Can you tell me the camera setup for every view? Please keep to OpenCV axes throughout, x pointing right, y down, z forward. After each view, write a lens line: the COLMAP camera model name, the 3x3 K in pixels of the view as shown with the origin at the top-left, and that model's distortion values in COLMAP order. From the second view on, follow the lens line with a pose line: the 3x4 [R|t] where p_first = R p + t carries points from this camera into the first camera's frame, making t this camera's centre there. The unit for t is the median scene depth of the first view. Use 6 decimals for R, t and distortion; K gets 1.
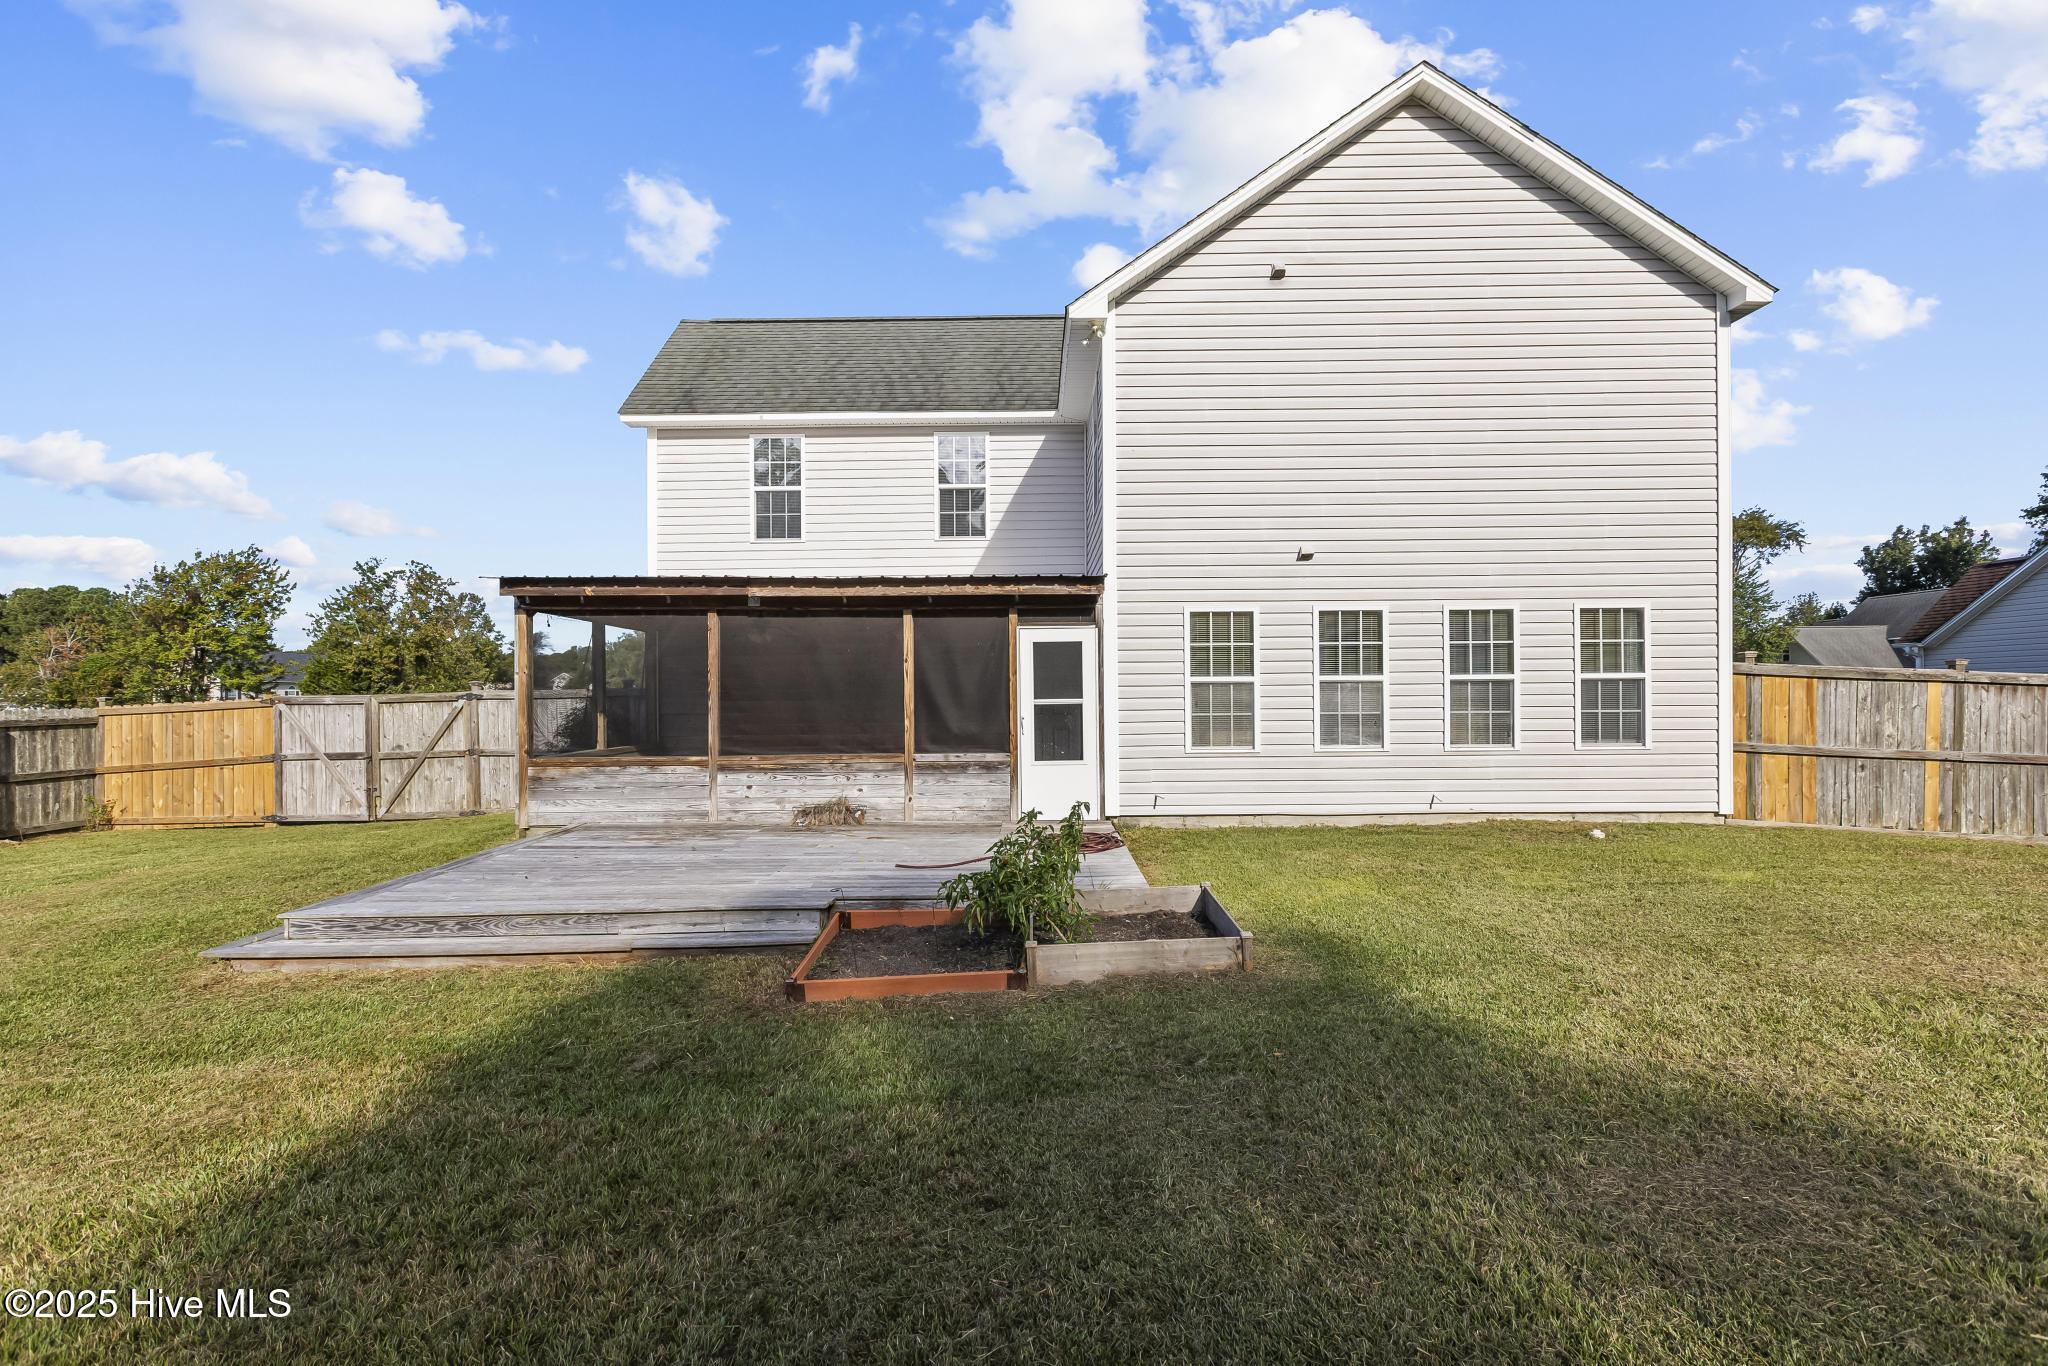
lens RADIAL K [[919.8, 0, 1021.1], [0, 919.8, 690.7], [0, 0, 1]] dist [0.002395, -0.001644]
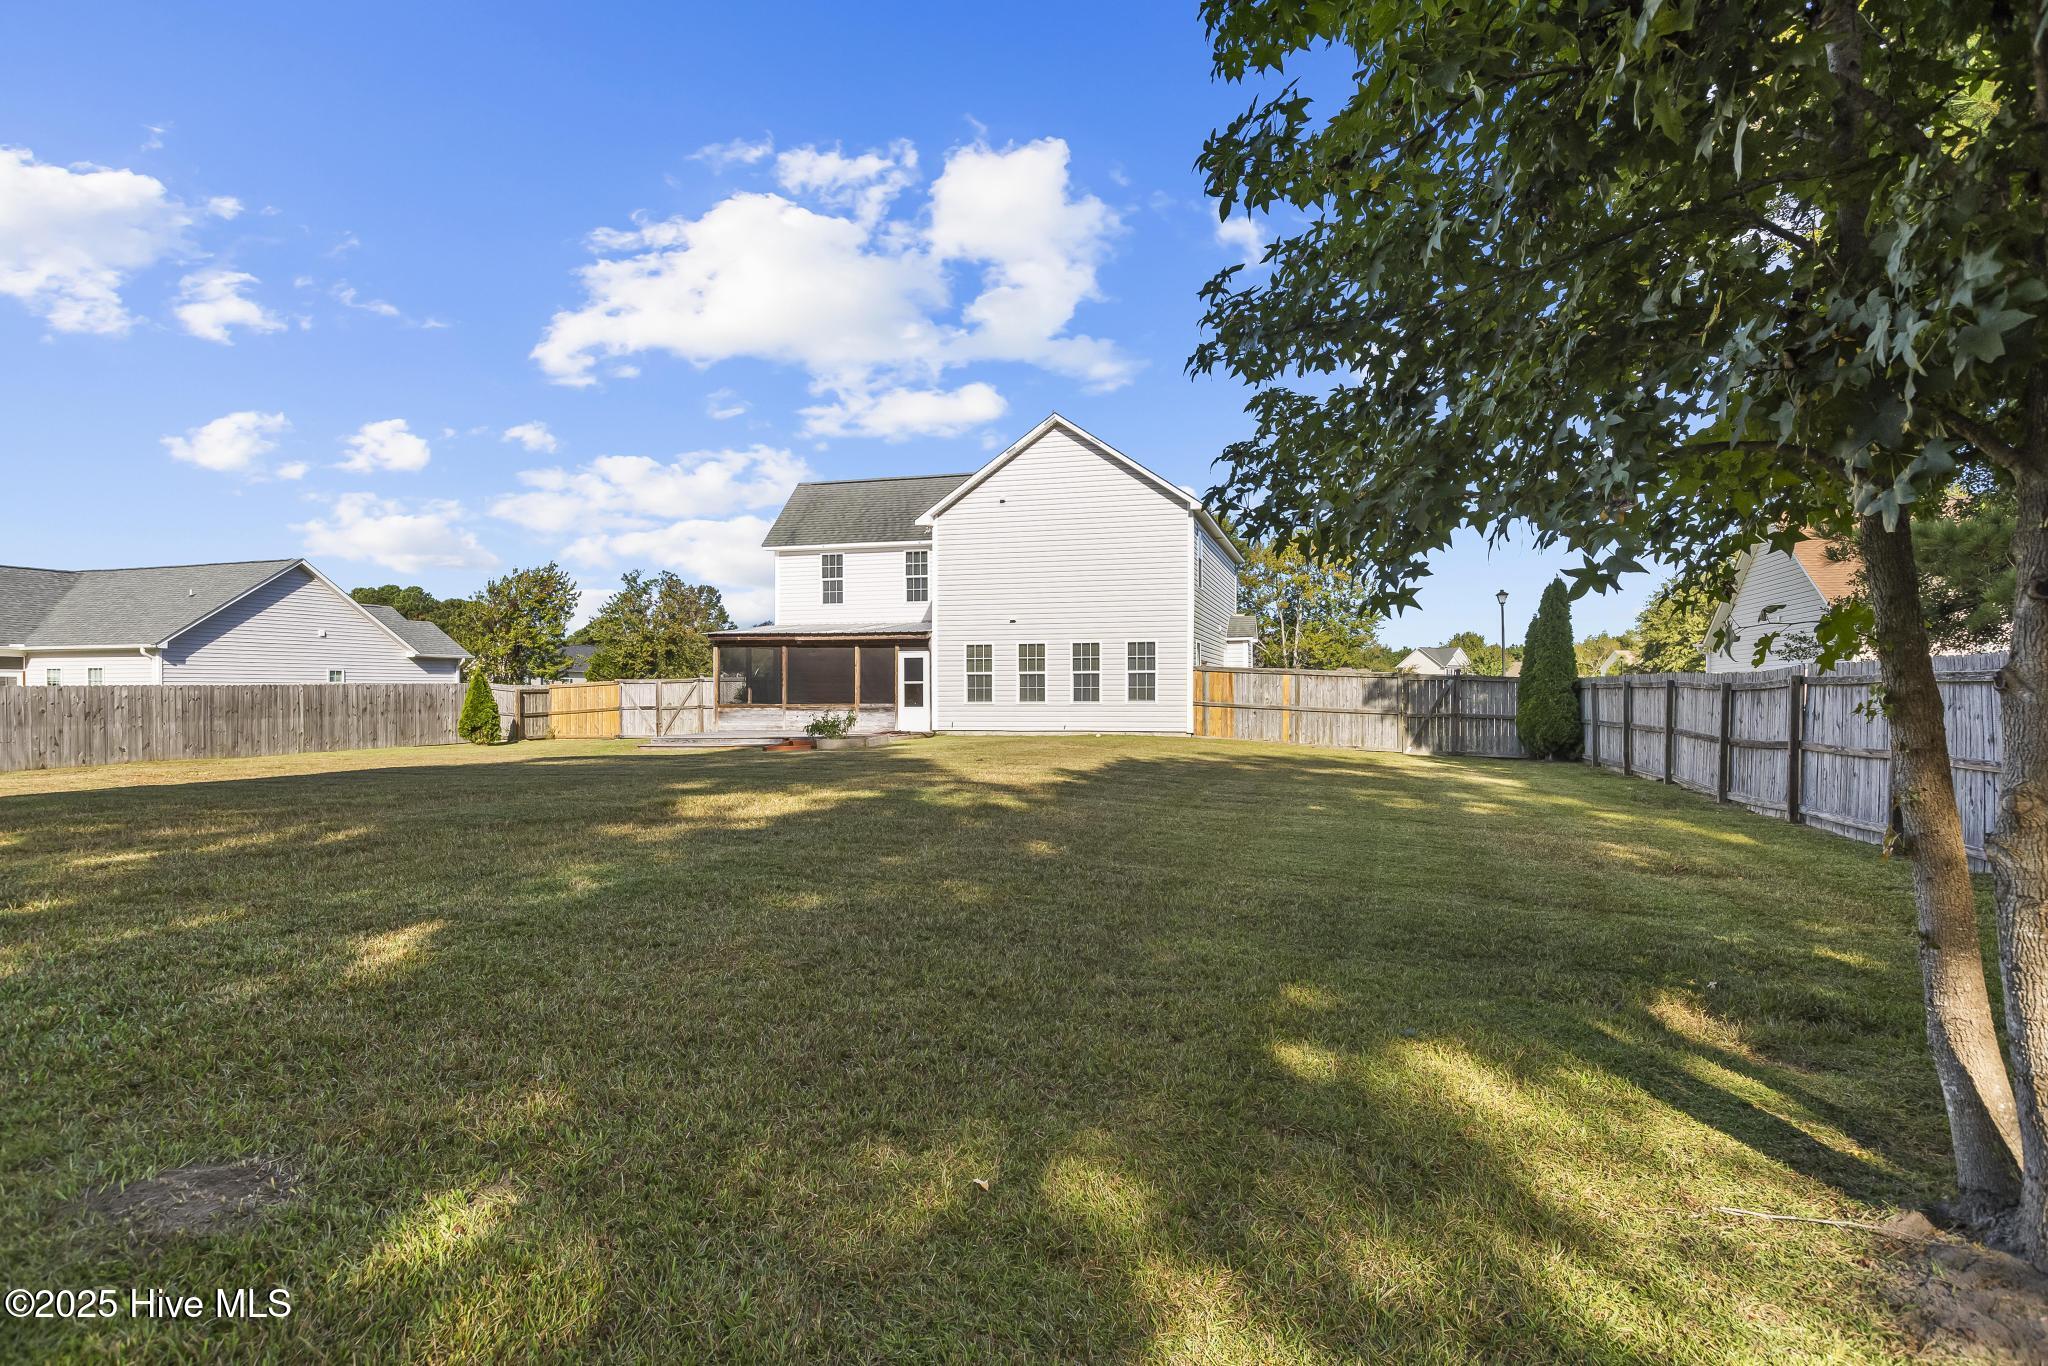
lens RADIAL K [[1120.1, 0, 1025.3], [0, 1120.1, 681.3], [0, 0, 1]] dist [0.000564, 0.000418]
pose [[0.965083, 0.002209, -0.261935, 0.887458], [-0.001825, 0.999997, 0.001709, 0.002679], [0.261938, -0.001172, 0.965084, -1.430520]]
